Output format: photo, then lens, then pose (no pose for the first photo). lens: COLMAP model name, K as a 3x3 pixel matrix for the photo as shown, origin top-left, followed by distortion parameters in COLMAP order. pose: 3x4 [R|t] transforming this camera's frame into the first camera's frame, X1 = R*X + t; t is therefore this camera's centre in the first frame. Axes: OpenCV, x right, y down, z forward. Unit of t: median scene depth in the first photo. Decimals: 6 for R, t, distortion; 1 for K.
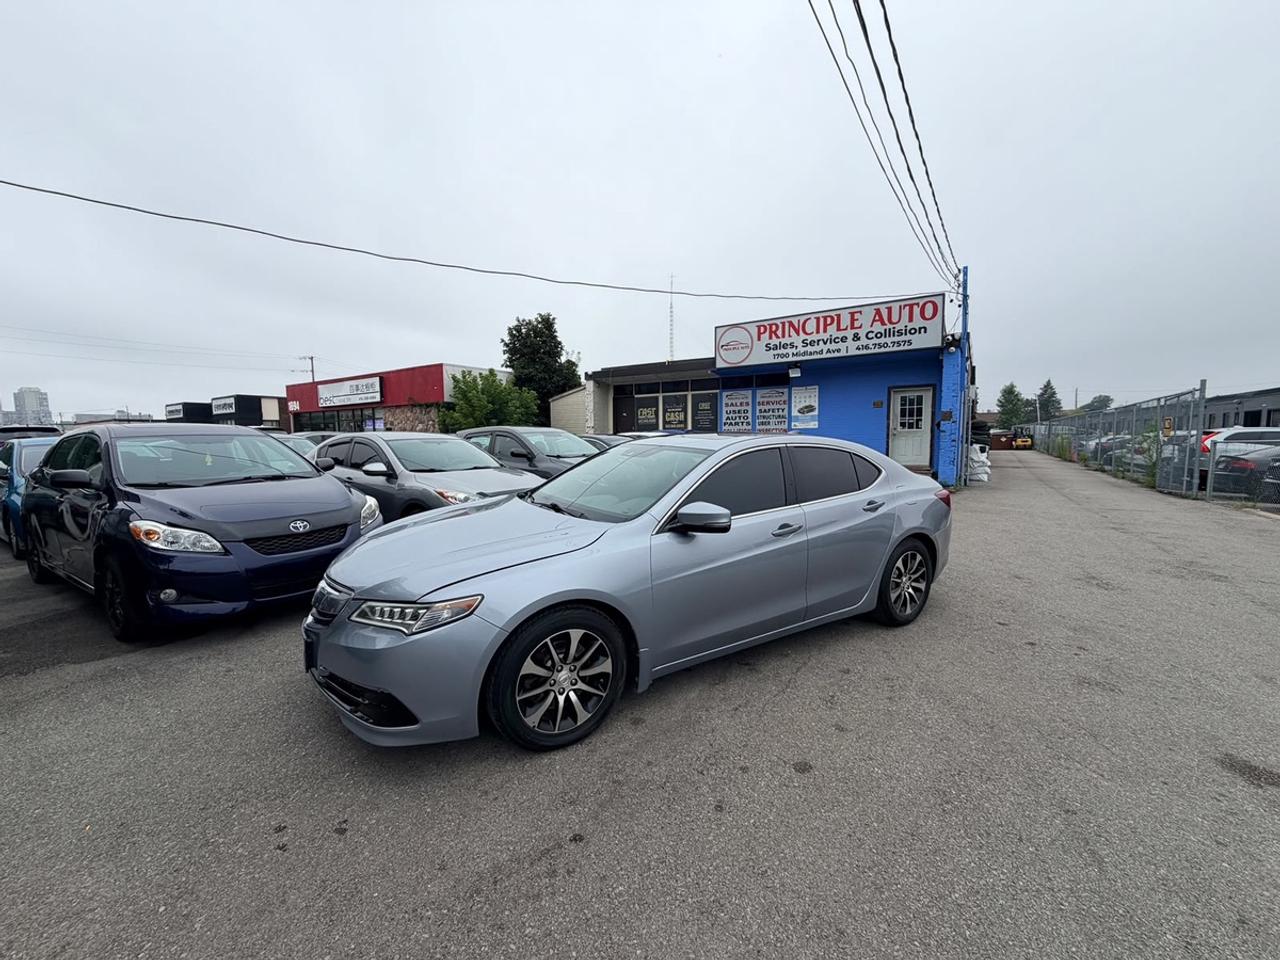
lens RADIAL K [[508.5, 0, 636.1], [0, 508.5, 481.6], [0, 0, 1]] dist [0.000502, -0.000444]
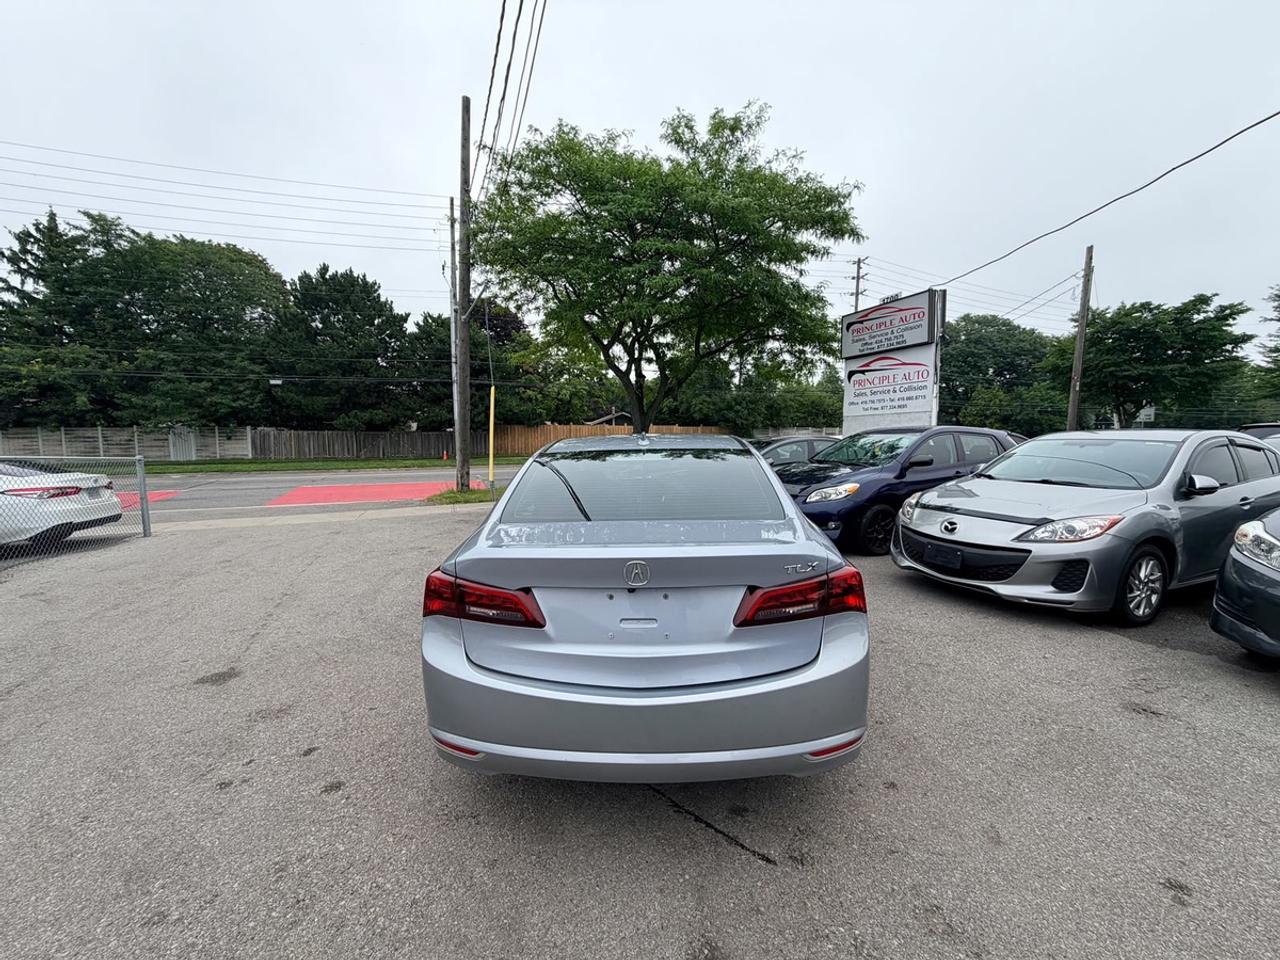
lens RADIAL K [[508.5, 0, 635.8], [0, 508.5, 482.3], [0, 0, 1]] dist [0.000502, -0.000444]
pose [[-0.569327, 0.081911, -0.818021, 0.324353], [-0.070231, 0.986541, 0.147664, -0.050002], [0.819106, 0.141519, -0.555912, 0.517140]]
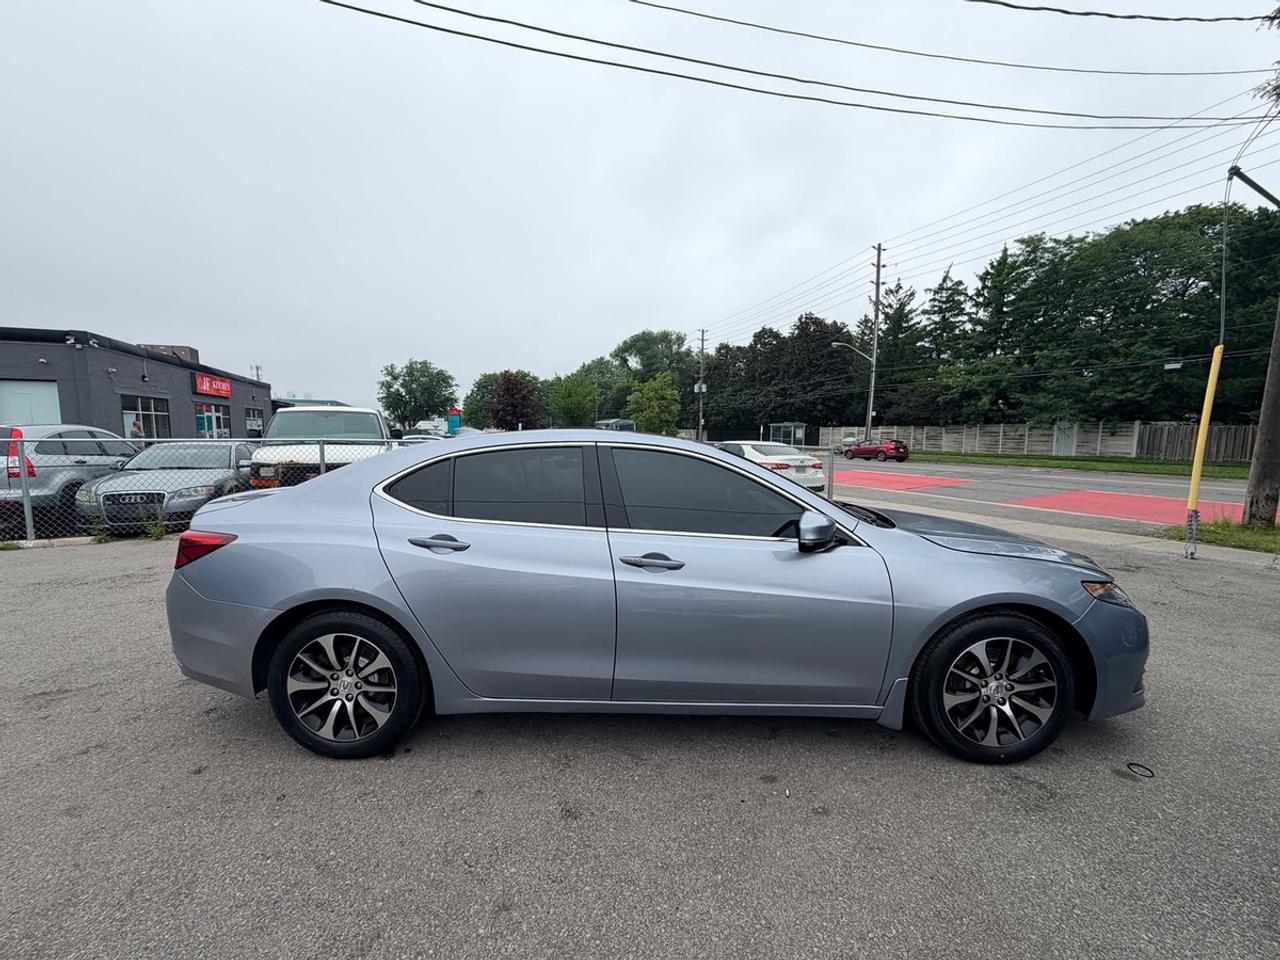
lens RADIAL K [[508.5, 0, 635.6], [0, 508.5, 481.4], [0, 0, 1]] dist [0.000502, -0.000444]
pose [[-0.835040, -0.050974, 0.547824, -0.100601], [0.052609, 0.983739, 0.171727, -0.051425], [-0.547669, 0.172219, -0.818779, 0.553343]]
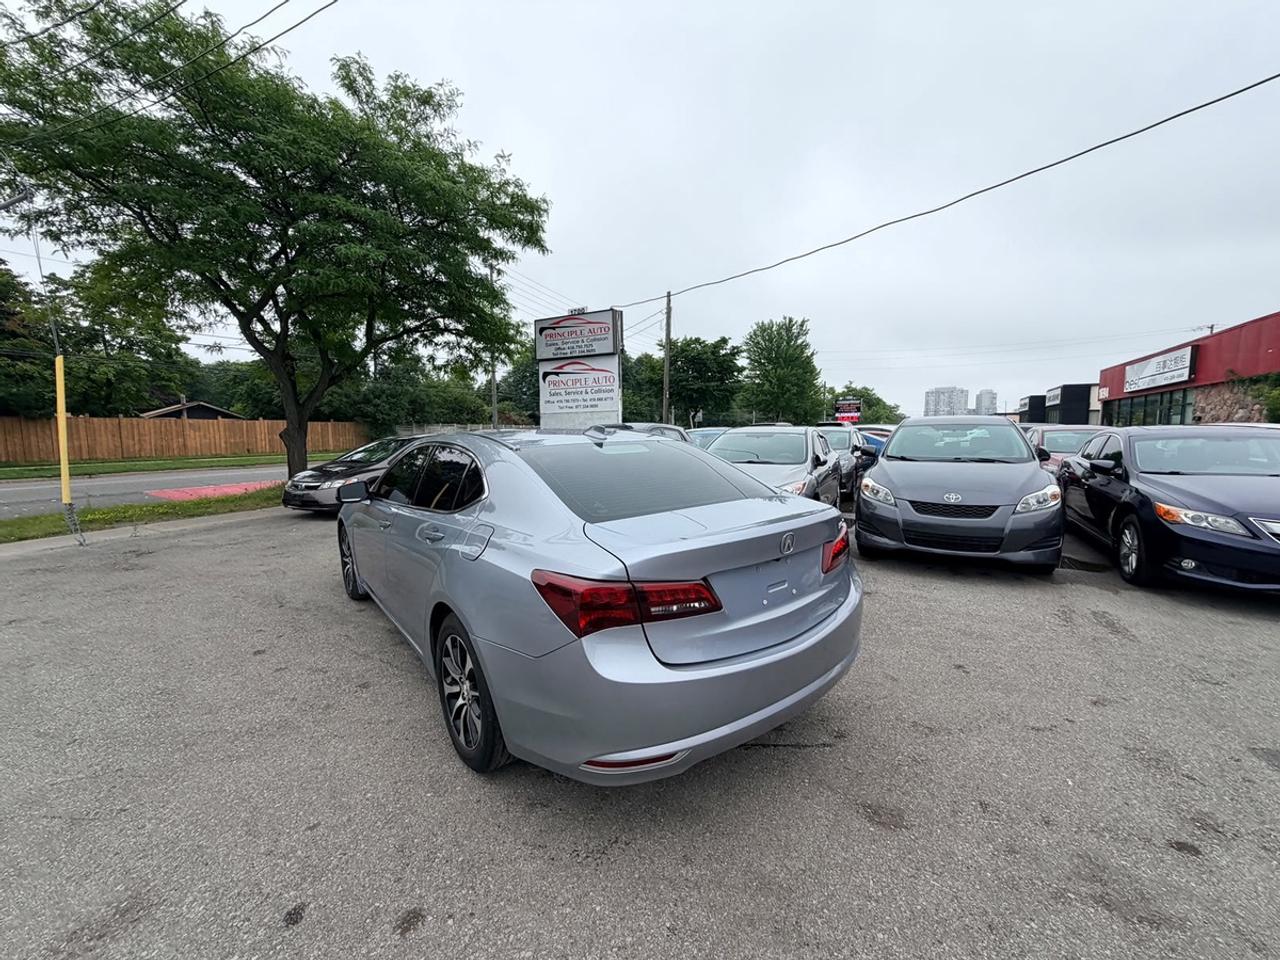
lens RADIAL K [[508.5, 0, 636.6], [0, 508.5, 483.7], [0, 0, 1]] dist [0.000502, -0.000444]
pose [[0.099189, 0.107801, -0.989212, 0.369156], [-0.086929, 0.991253, 0.099306, -0.036208], [0.991264, 0.076141, 0.107693, 0.374905]]
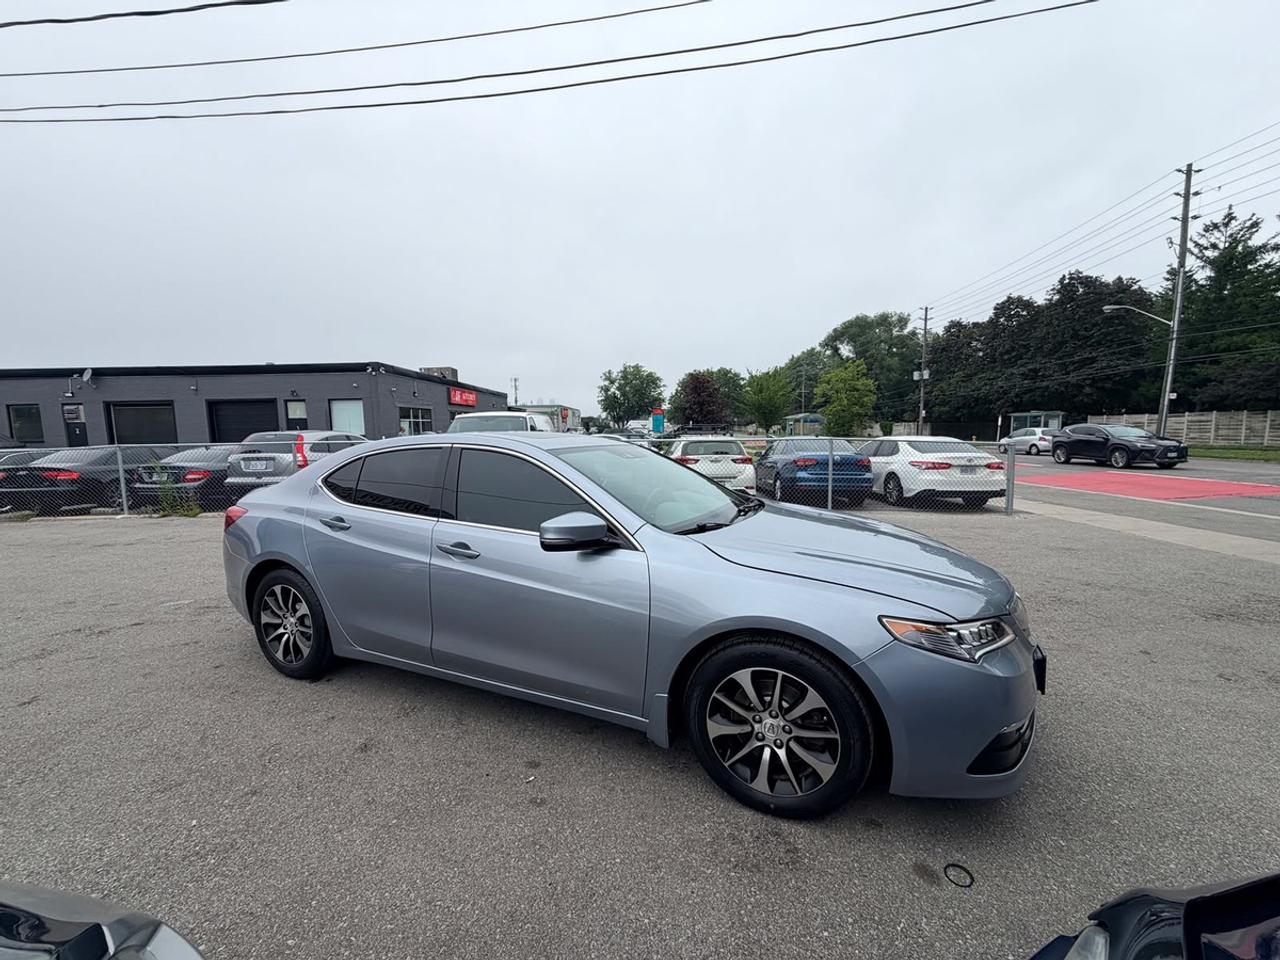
lens RADIAL K [[508.5, 0, 635.4], [0, 508.5, 481.1], [0, 0, 1]] dist [0.000502, -0.000444]
pose [[-0.547371, -0.070748, 0.833894, -0.220704], [0.096672, 0.984405, 0.146974, -0.041891], [-0.831288, 0.161064, -0.531995, 0.447523]]
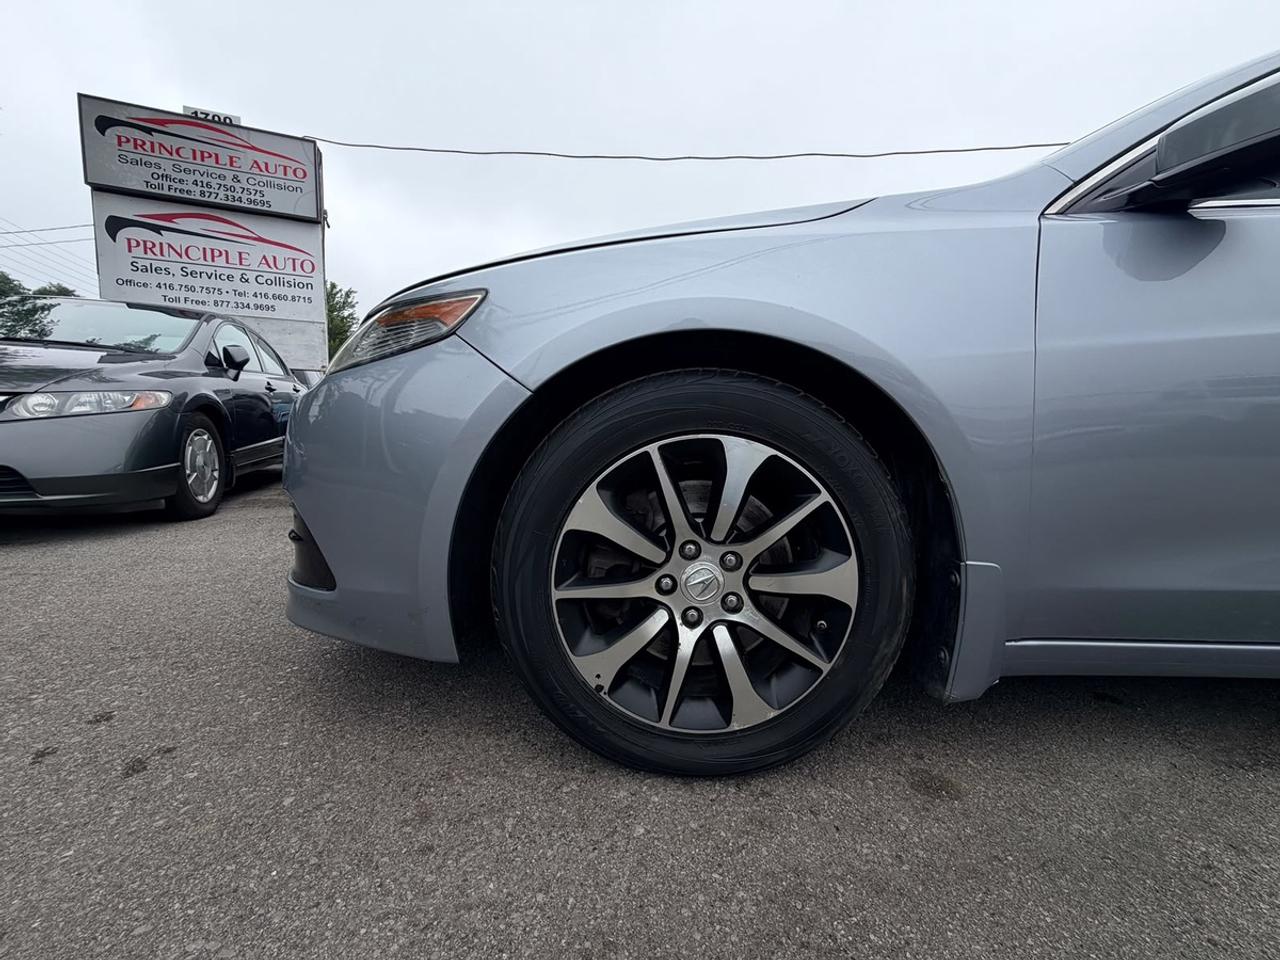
lens RADIAL K [[508.5, 0, 635.1], [0, 508.5, 482.0], [0, 0, 1]] dist [0.000502, -0.000444]
pose [[0.838366, 0.079099, -0.539339, 0.000423], [-0.079927, 0.996560, 0.021913, 0.065165], [0.539216, 0.024736, 0.841804, 0.140890]]
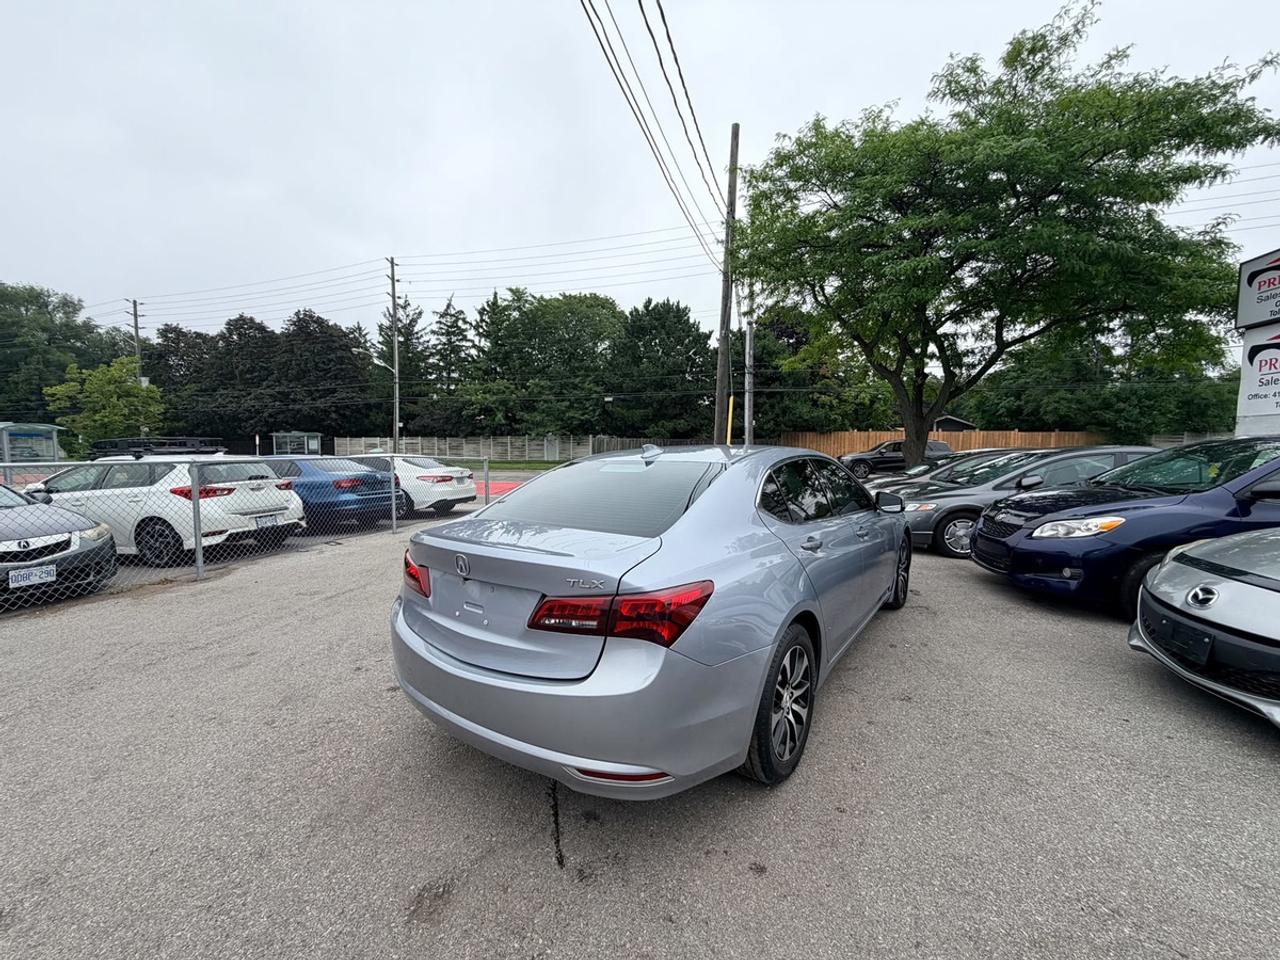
lens RADIAL K [[508.5, 0, 635.5], [0, 508.5, 482.3], [0, 0, 1]] dist [0.000502, -0.000444]
pose [[-0.933588, 0.032162, -0.356902, 0.217520], [-0.029283, 0.985786, 0.165433, -0.061268], [0.357150, 0.164898, -0.919376, 0.614535]]
